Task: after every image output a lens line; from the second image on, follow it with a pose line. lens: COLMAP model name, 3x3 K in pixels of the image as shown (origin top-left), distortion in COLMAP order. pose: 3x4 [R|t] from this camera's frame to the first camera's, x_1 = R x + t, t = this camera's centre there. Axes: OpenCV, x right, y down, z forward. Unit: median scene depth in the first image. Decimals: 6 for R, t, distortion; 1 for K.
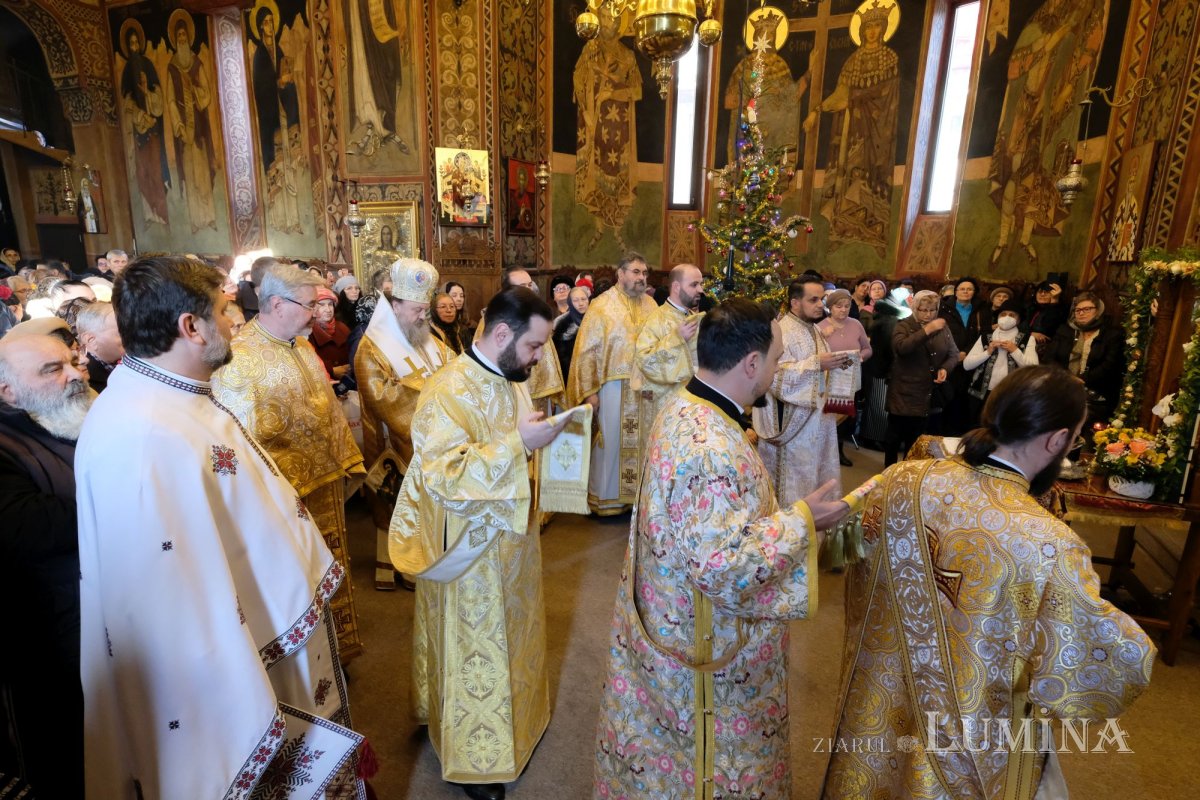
lens RADIAL K [[633.5, 0, 603.5], [0, 633.5, 402.2], [0, 0, 1]] dist [0.008263, -0.006464]
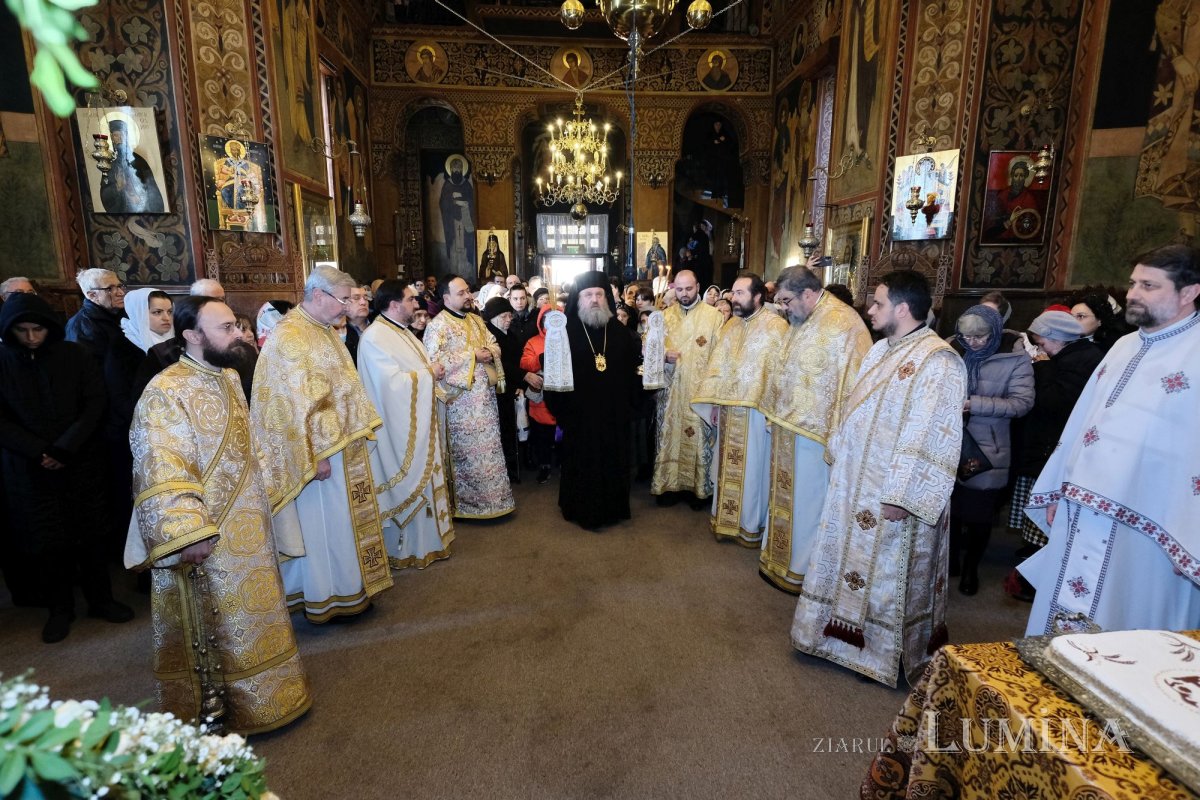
lens RADIAL K [[633.5, 0, 603.3], [0, 633.5, 405.7], [0, 0, 1]] dist [0.008263, -0.006464]
pose [[0.450706, 0.152604, -0.879532, 0.351251], [-0.199589, 0.977563, 0.067336, -0.023060], [0.870074, 0.145196, 0.471052, 0.215411]]
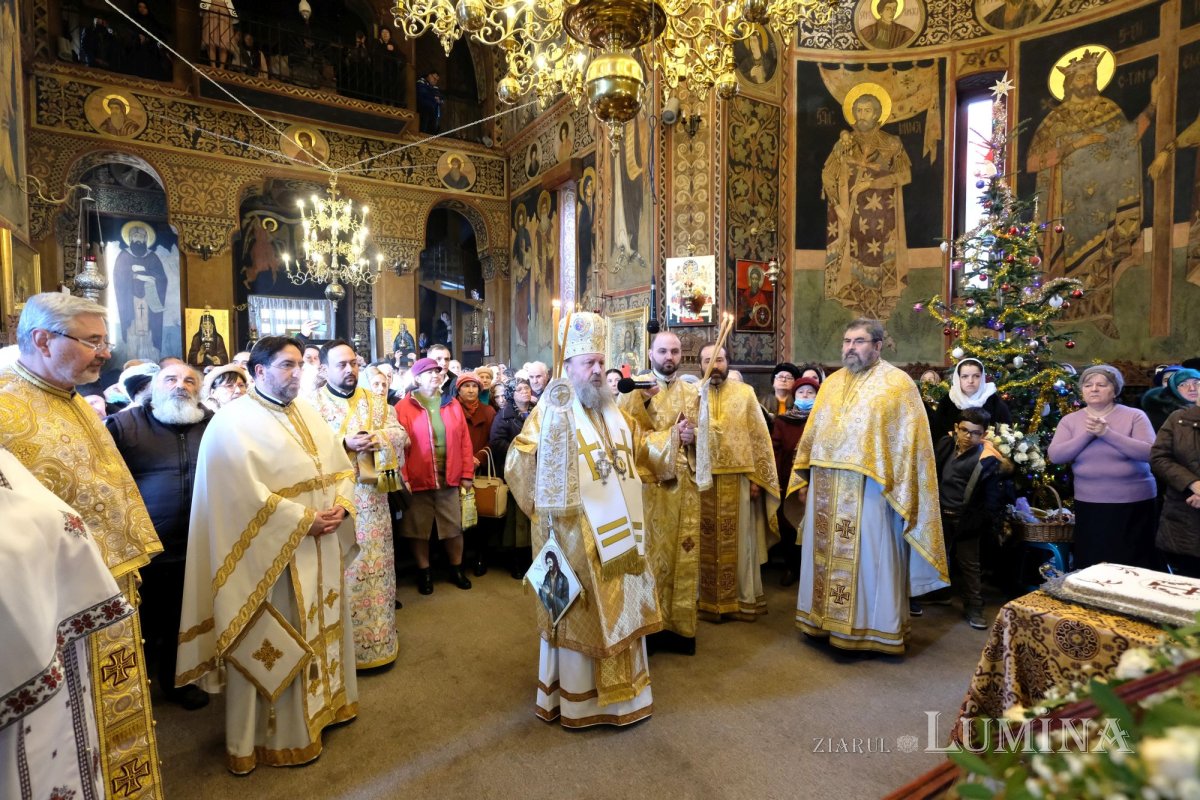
lens RADIAL K [[633.5, 0, 602.2], [0, 633.5, 401.0], [0, 0, 1]] dist [0.008263, -0.006464]
pose [[0.814663, -0.001879, -0.579932, 0.242766], [-0.112435, 0.980509, -0.161122, 0.026545], [0.568931, 0.196465, 0.798573, 0.092153]]
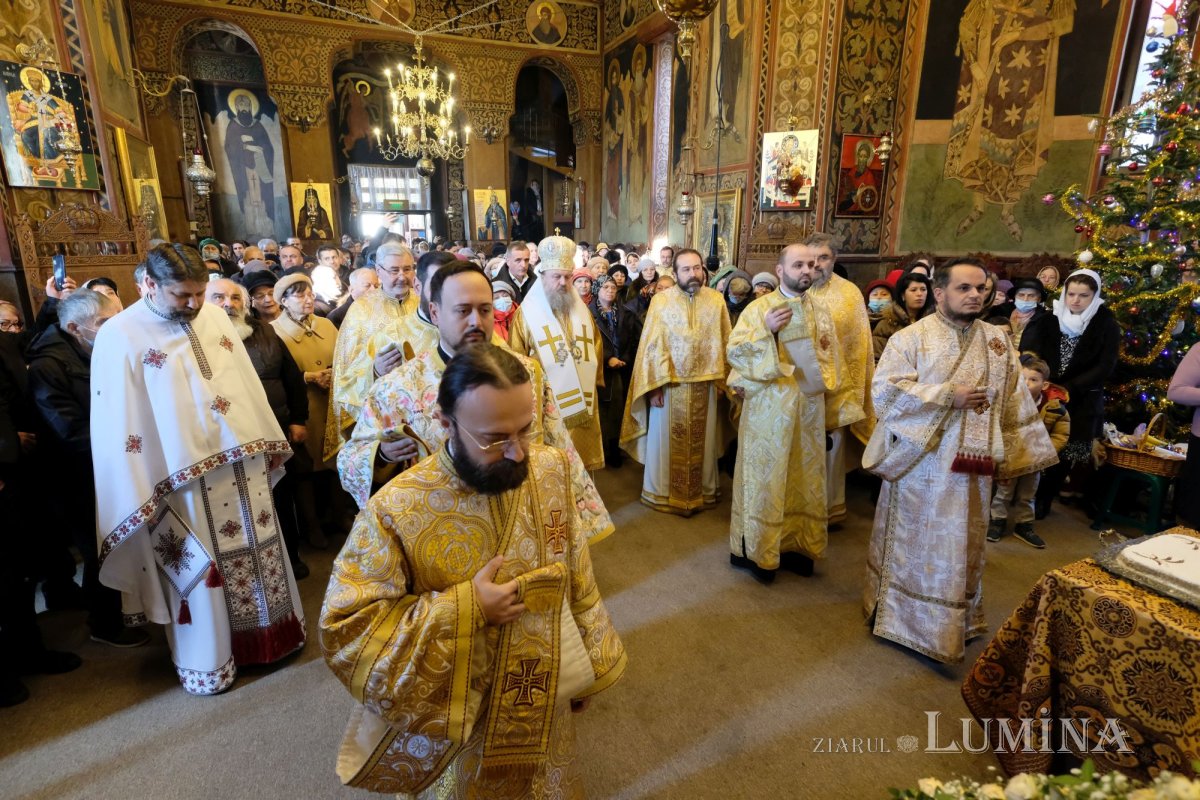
lens RADIAL K [[633.5, 0, 602.7], [0, 633.5, 402.6], [0, 0, 1]] dist [0.008263, -0.006464]
pose [[0.716834, 0.161633, -0.678250, 0.261625], [-0.151644, 0.985615, 0.074611, -0.014296], [0.680553, 0.049369, 0.731033, 0.095189]]
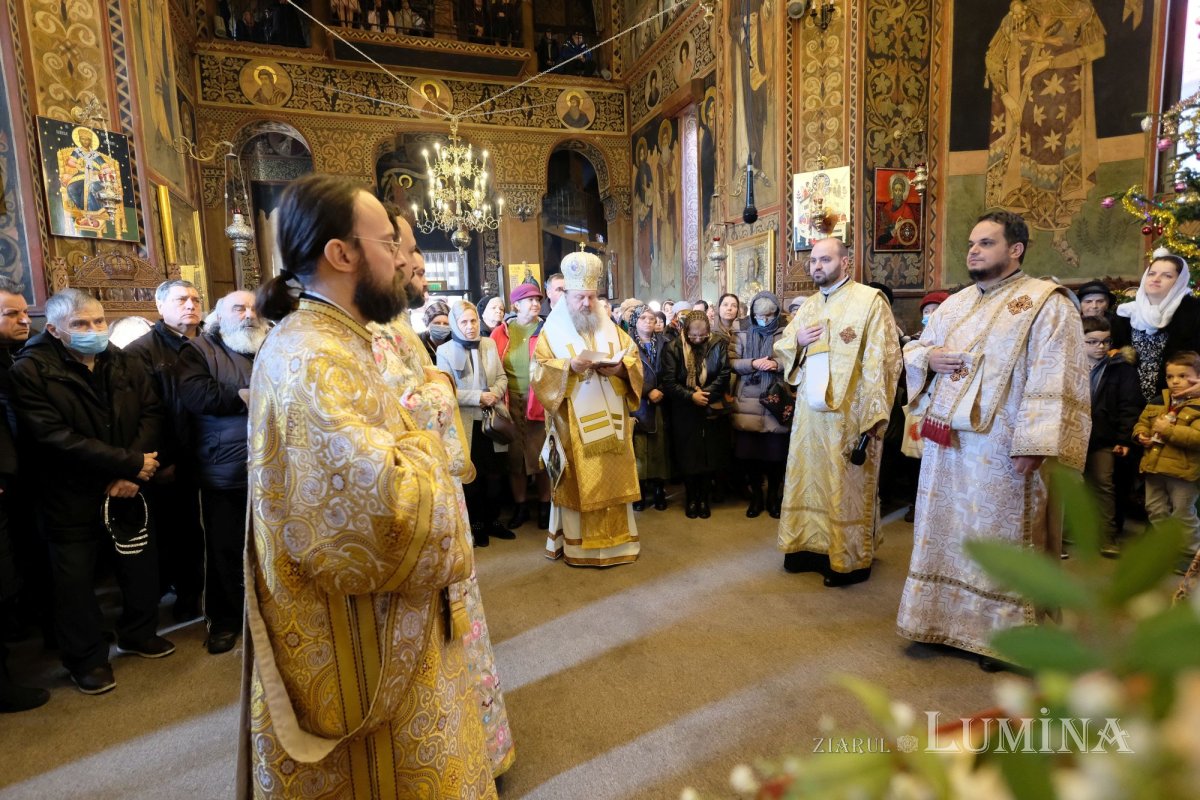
lens RADIAL K [[633.5, 0, 602.5], [0, 633.5, 401.8], [0, 0, 1]] dist [0.008263, -0.006464]
pose [[0.675307, 0.038594, -0.736526, 0.242413], [-0.119774, 0.991112, -0.057884, 0.040423], [0.727746, 0.127306, 0.673928, 0.132539]]
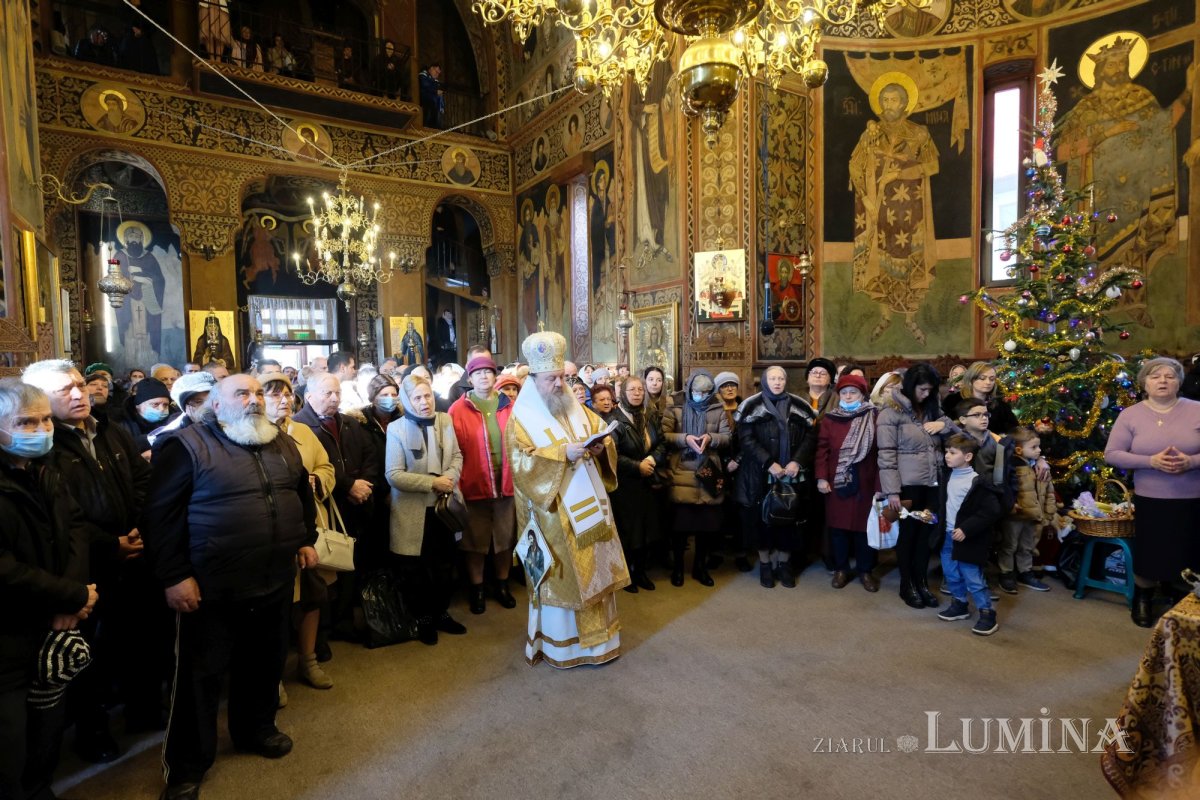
lens RADIAL K [[633.5, 0, 602.1], [0, 633.5, 401.4], [0, 0, 1]] dist [0.008263, -0.006464]
pose [[0.826194, -0.010694, -0.563284, 0.181531], [-0.092094, 0.983808, -0.153756, 0.024267], [0.555808, 0.178907, 0.811831, 0.069745]]
